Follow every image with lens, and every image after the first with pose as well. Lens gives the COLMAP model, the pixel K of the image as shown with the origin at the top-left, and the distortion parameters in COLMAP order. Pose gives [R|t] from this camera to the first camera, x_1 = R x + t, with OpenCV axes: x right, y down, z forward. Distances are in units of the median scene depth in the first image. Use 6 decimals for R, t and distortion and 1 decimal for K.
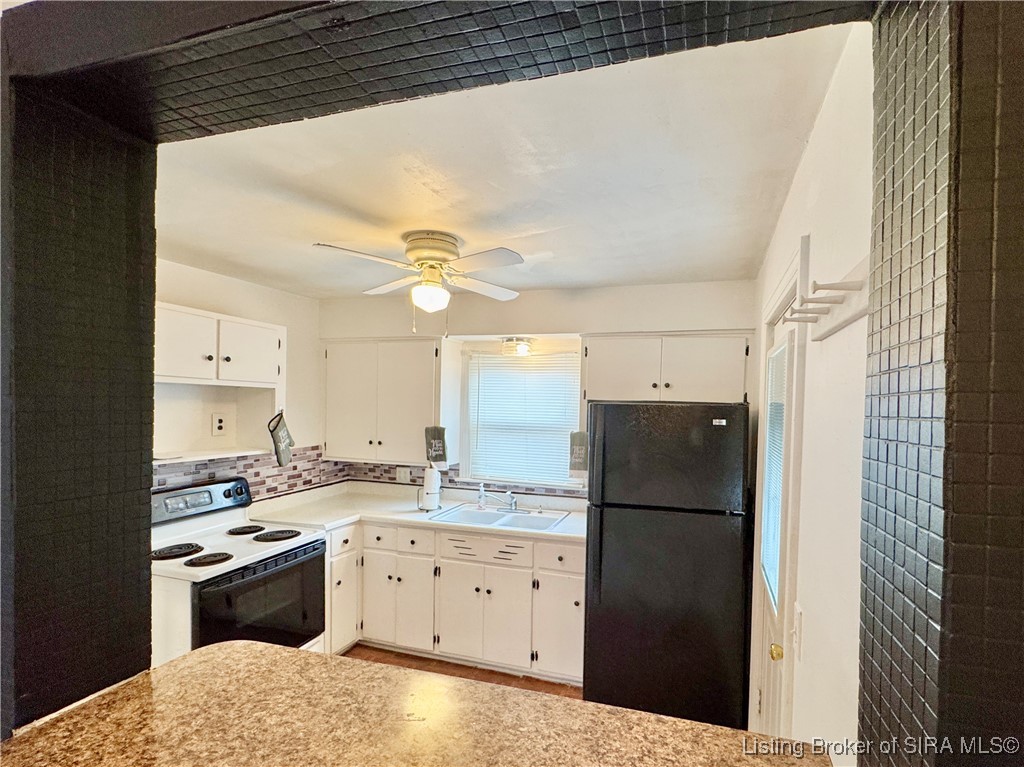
lens RADIAL K [[560.4, 0, 512.0], [0, 560.4, 383.5], [0, 0, 1]] dist [-0.001266, -0.000310]
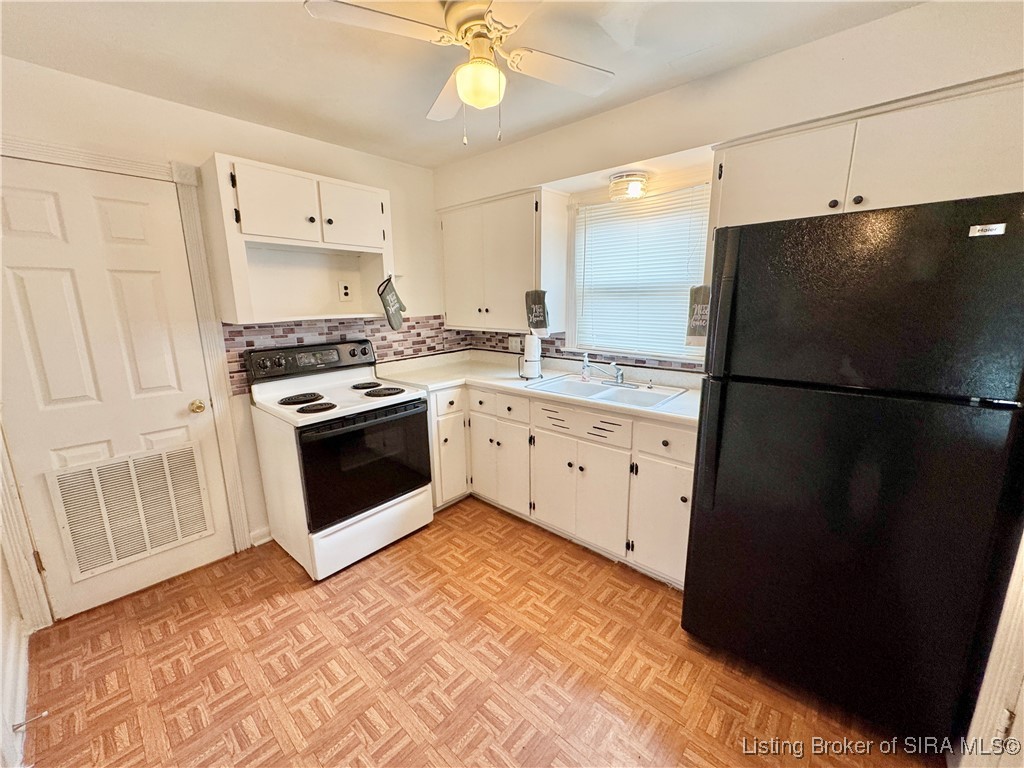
lens RADIAL K [[403.1, 0, 511.0], [0, 403.1, 370.0], [0, 0, 1]] dist [-0.000738, -0.000099]
pose [[0.926193, 0.046797, -0.374133, 0.083458], [0.017096, 0.986035, 0.165659, 0.098642], [0.376661, -0.159829, 0.912459, 0.365623]]
